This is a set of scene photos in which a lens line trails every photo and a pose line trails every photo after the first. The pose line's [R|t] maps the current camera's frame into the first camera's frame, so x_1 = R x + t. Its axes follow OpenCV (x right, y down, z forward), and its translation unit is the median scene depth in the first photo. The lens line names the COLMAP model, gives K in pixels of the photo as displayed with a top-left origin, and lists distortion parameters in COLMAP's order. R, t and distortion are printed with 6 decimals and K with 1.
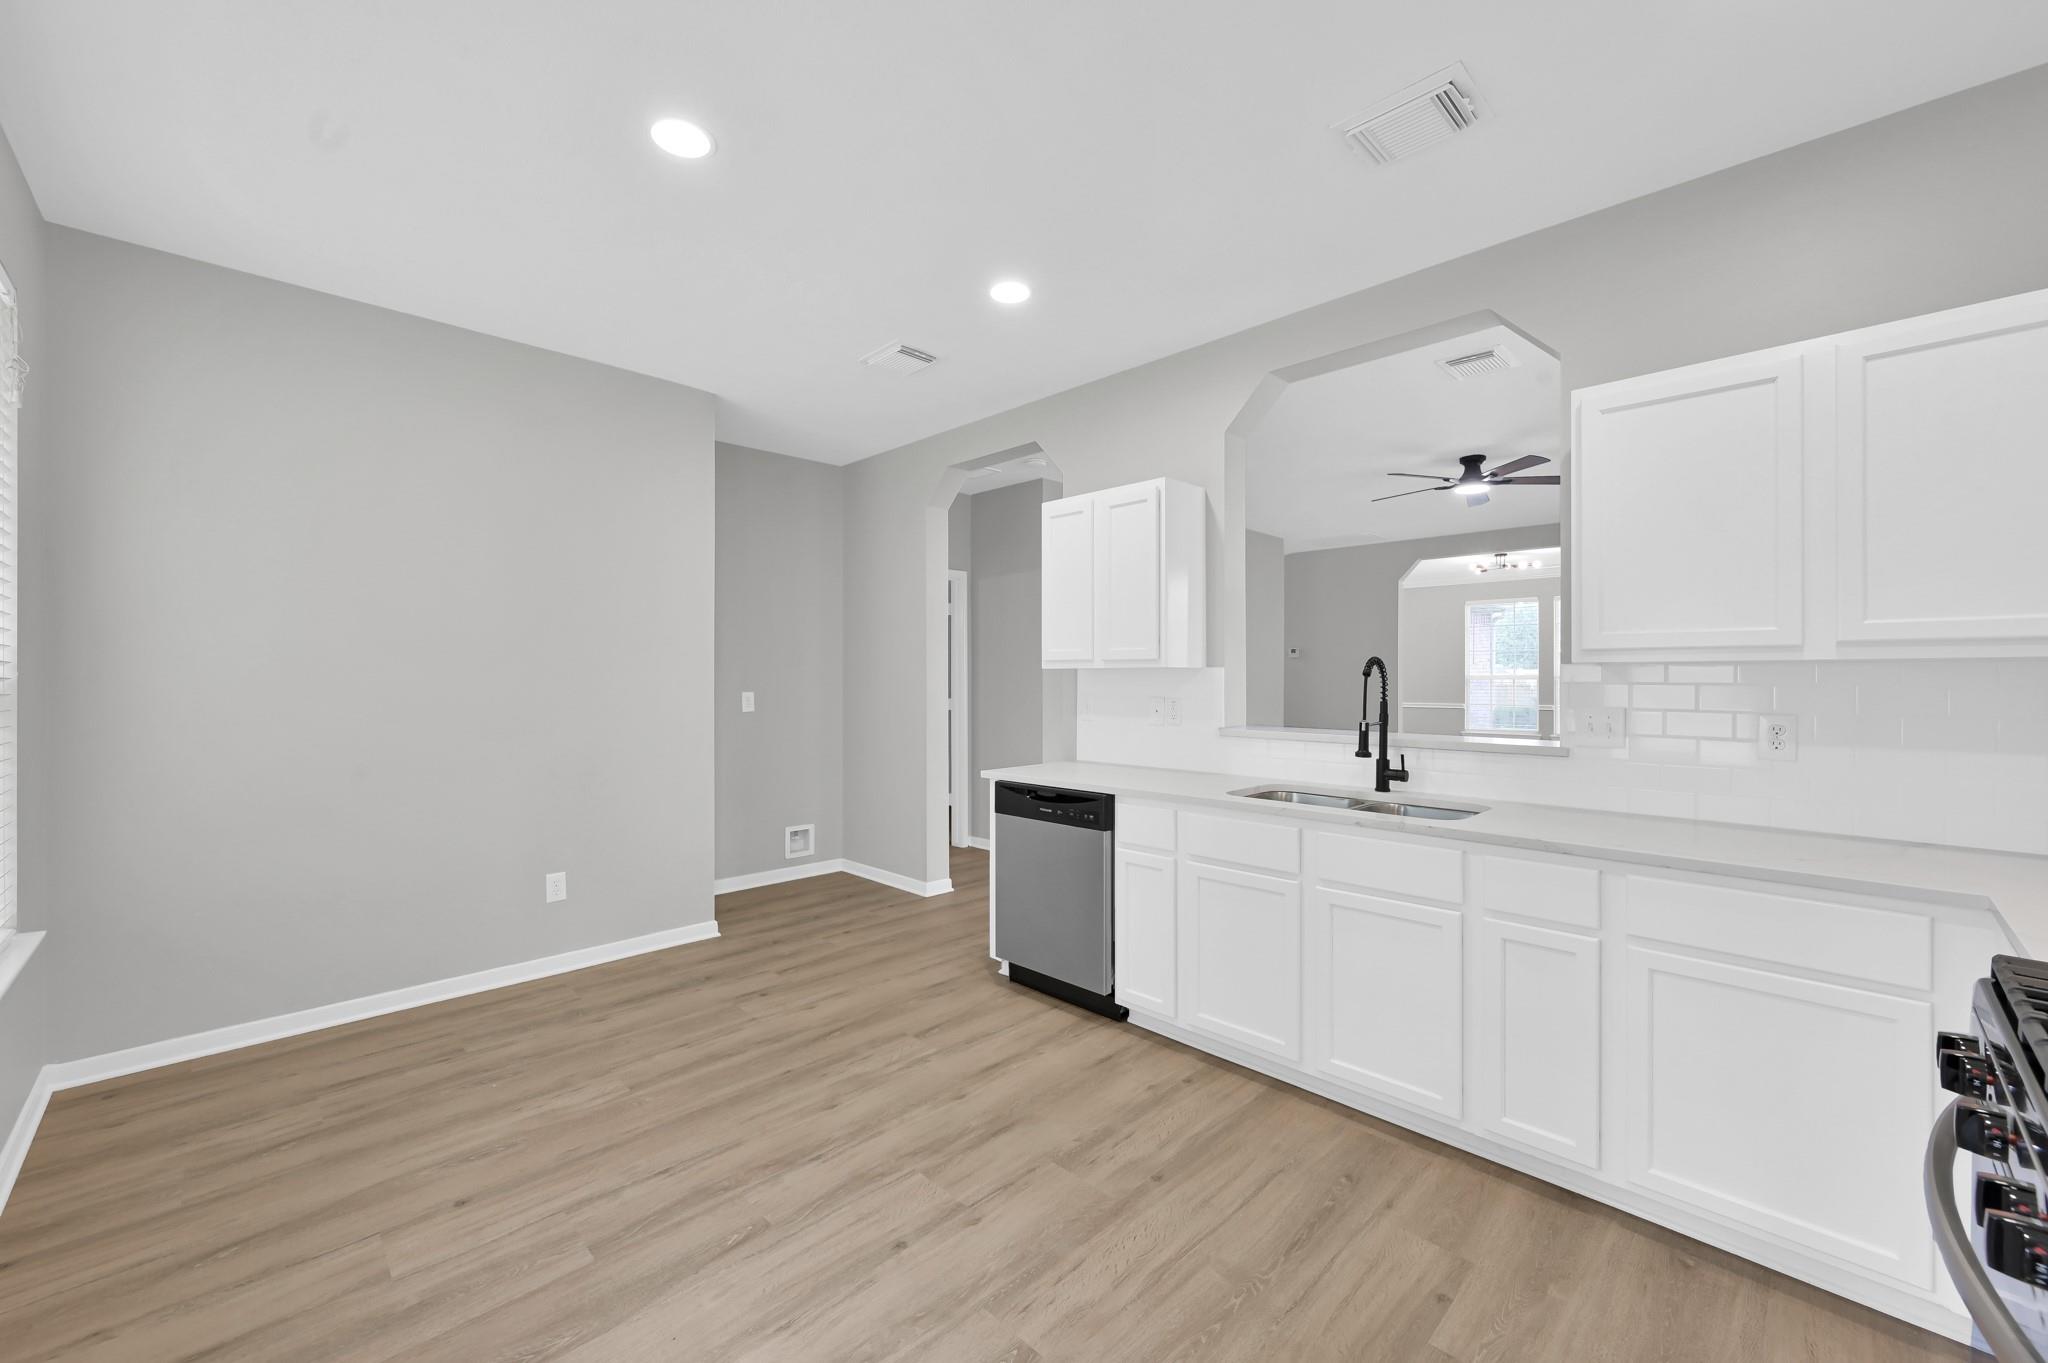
lens RADIAL K [[808.0, 0, 1018.6], [0, 808.0, 686.2], [0, 0, 1]] dist [0.000233, 0.000110]
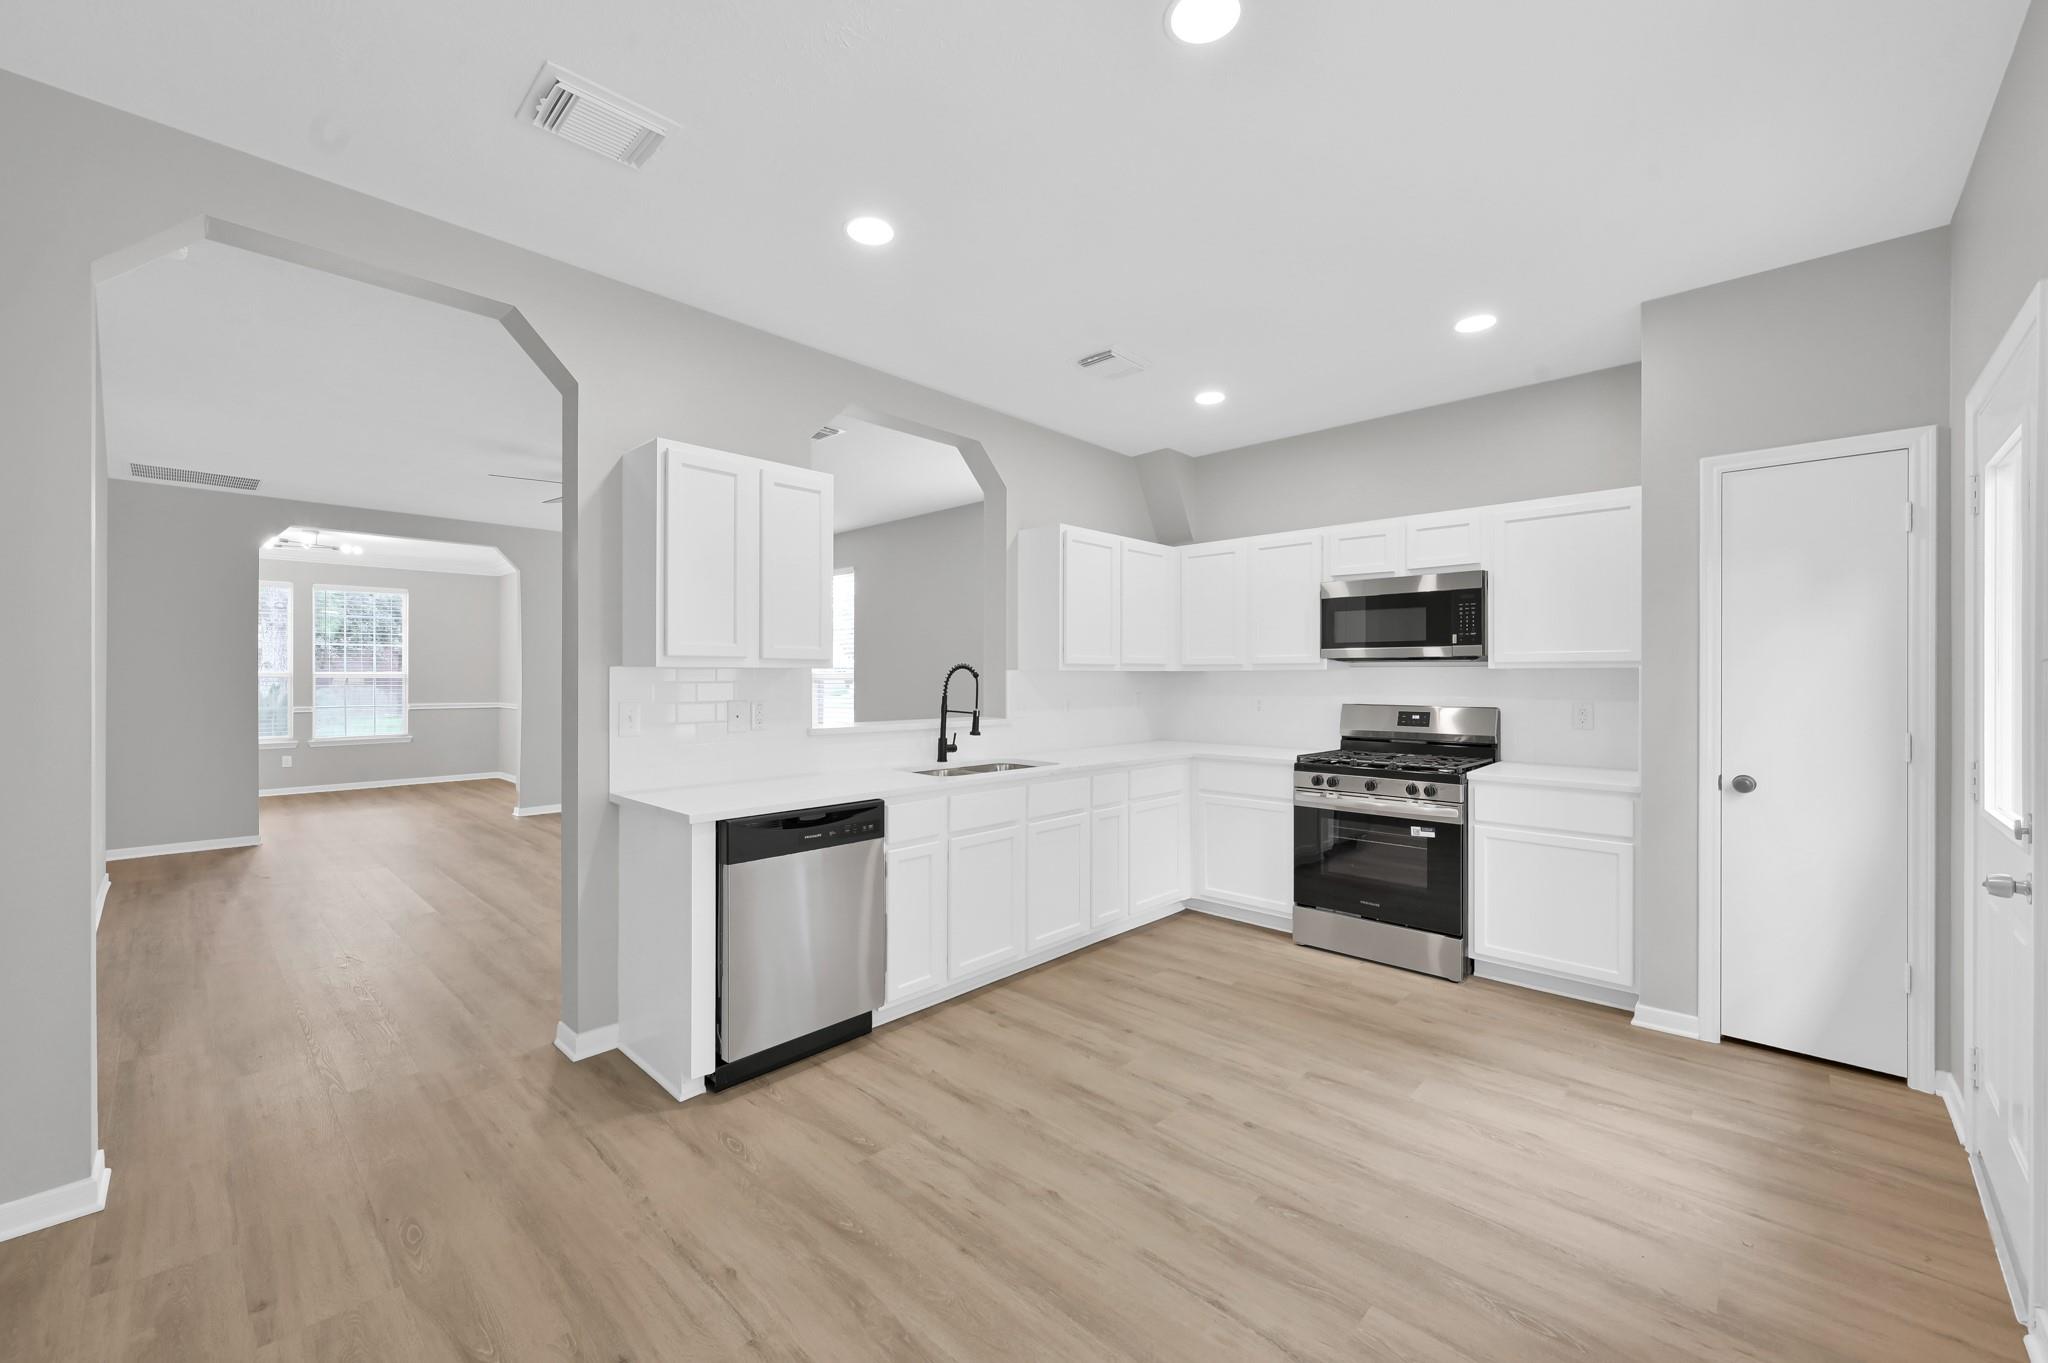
lens RADIAL K [[808.0, 0, 1023.9], [0, 808.0, 674.8], [0, 0, 1]] dist [0.000233, 0.000110]
pose [[-0.038966, 0.002023, 0.999238, -1.124778], [0.007774, 0.999968, -0.001721, -0.016107], [-0.999210, 0.007701, -0.038981, 1.116085]]
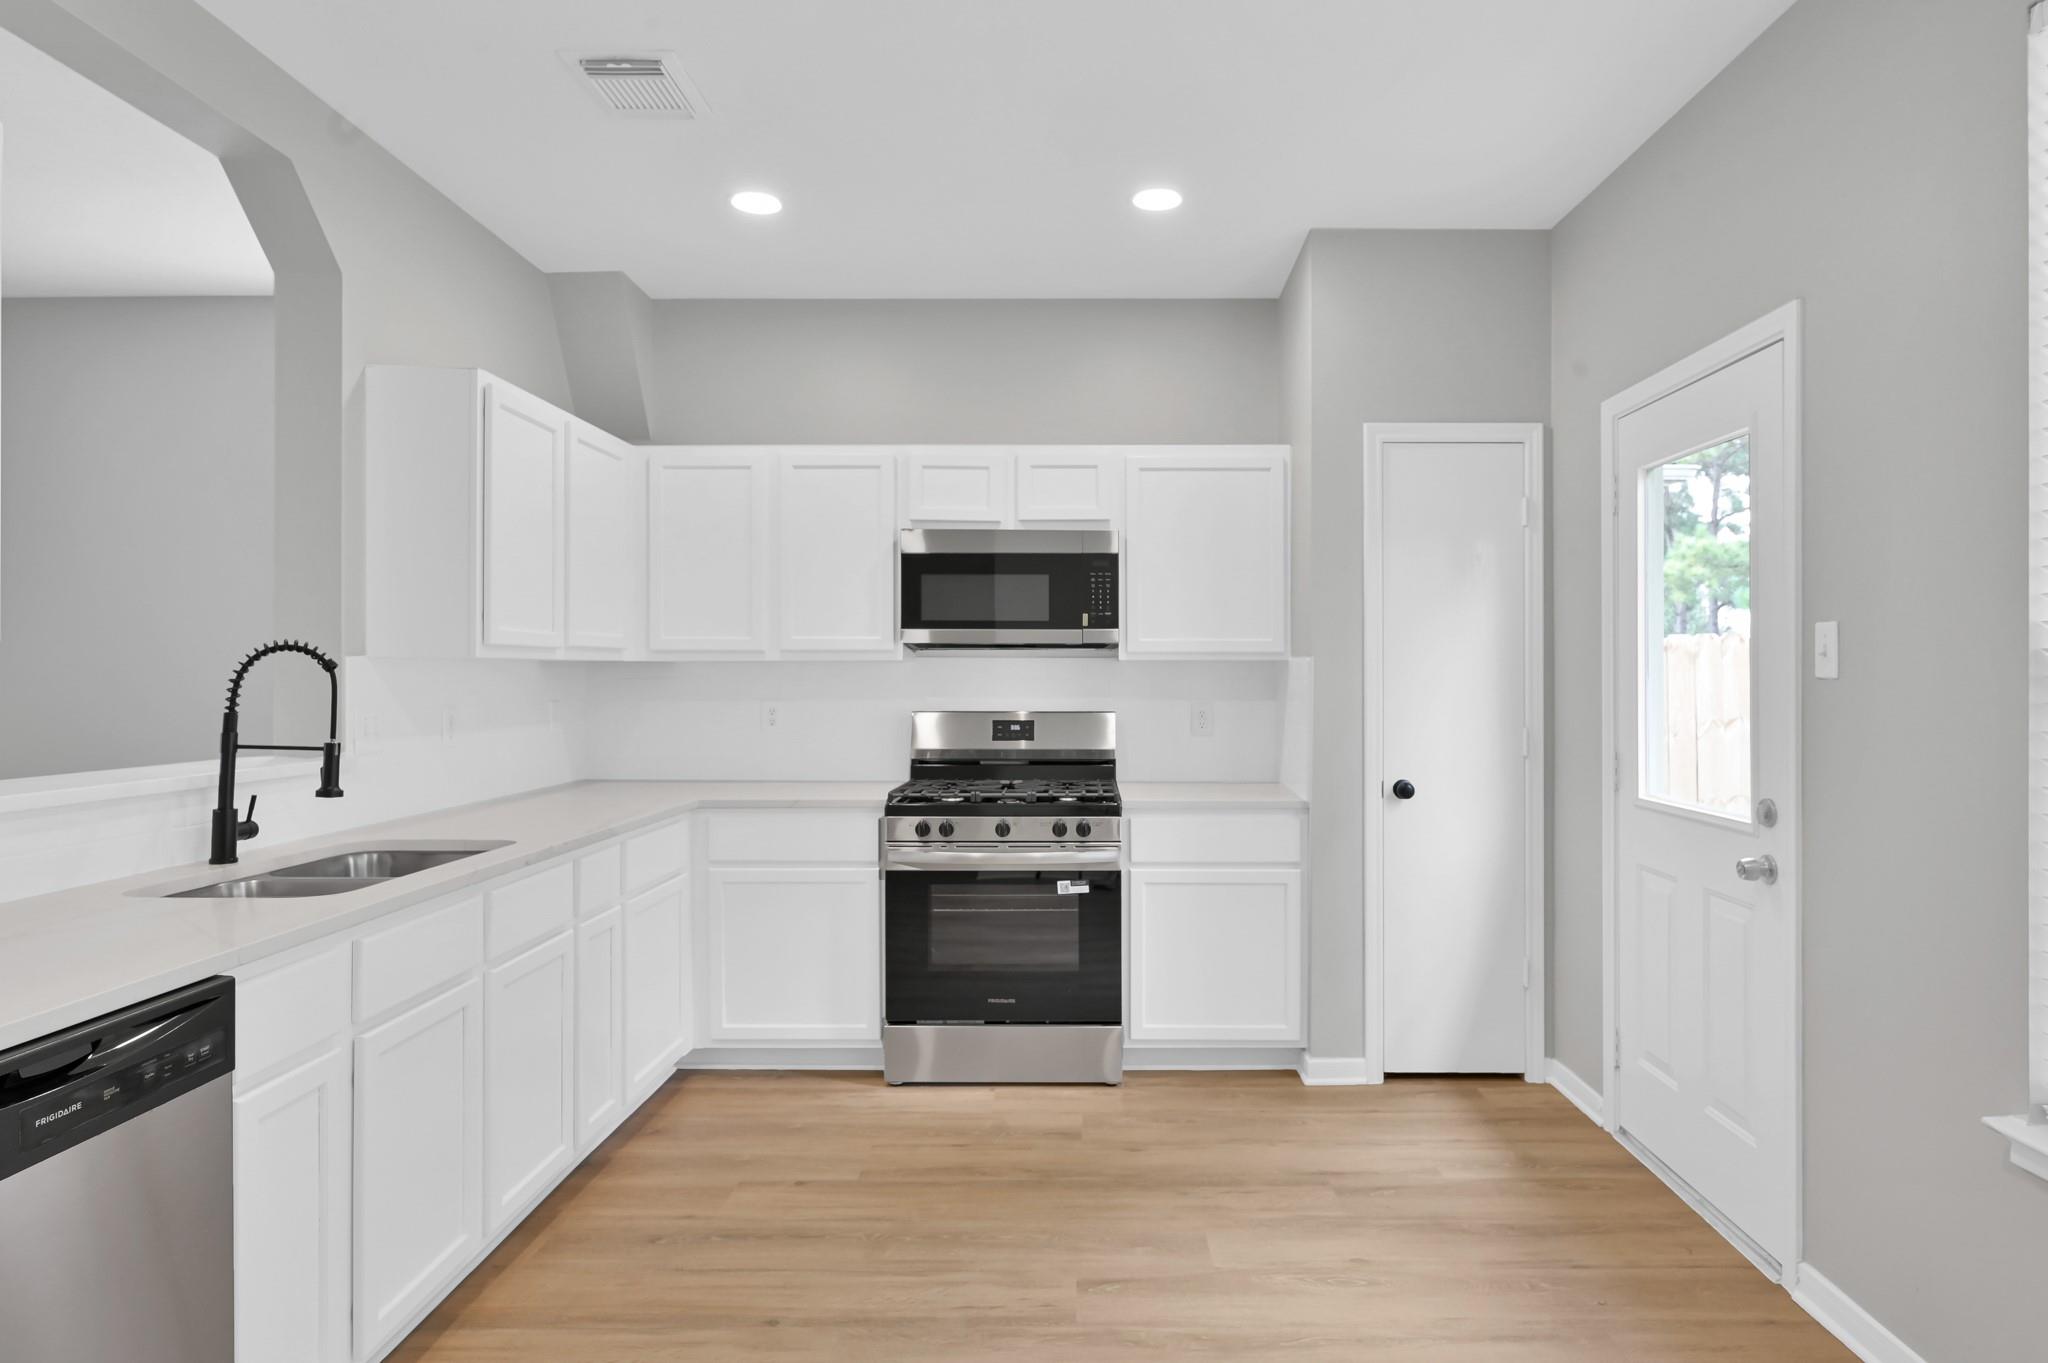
lens RADIAL K [[1175.5, 0, 1082.7], [0, 1175.5, 665.6], [0, 0, 1]] dist [-0.001915, 0.003814]
pose [[-0.717714, 0.004841, 0.696321, -0.745869], [0.005493, 0.999984, -0.001290, -0.013511], [-0.696316, 0.002899, -0.717730, 1.443179]]
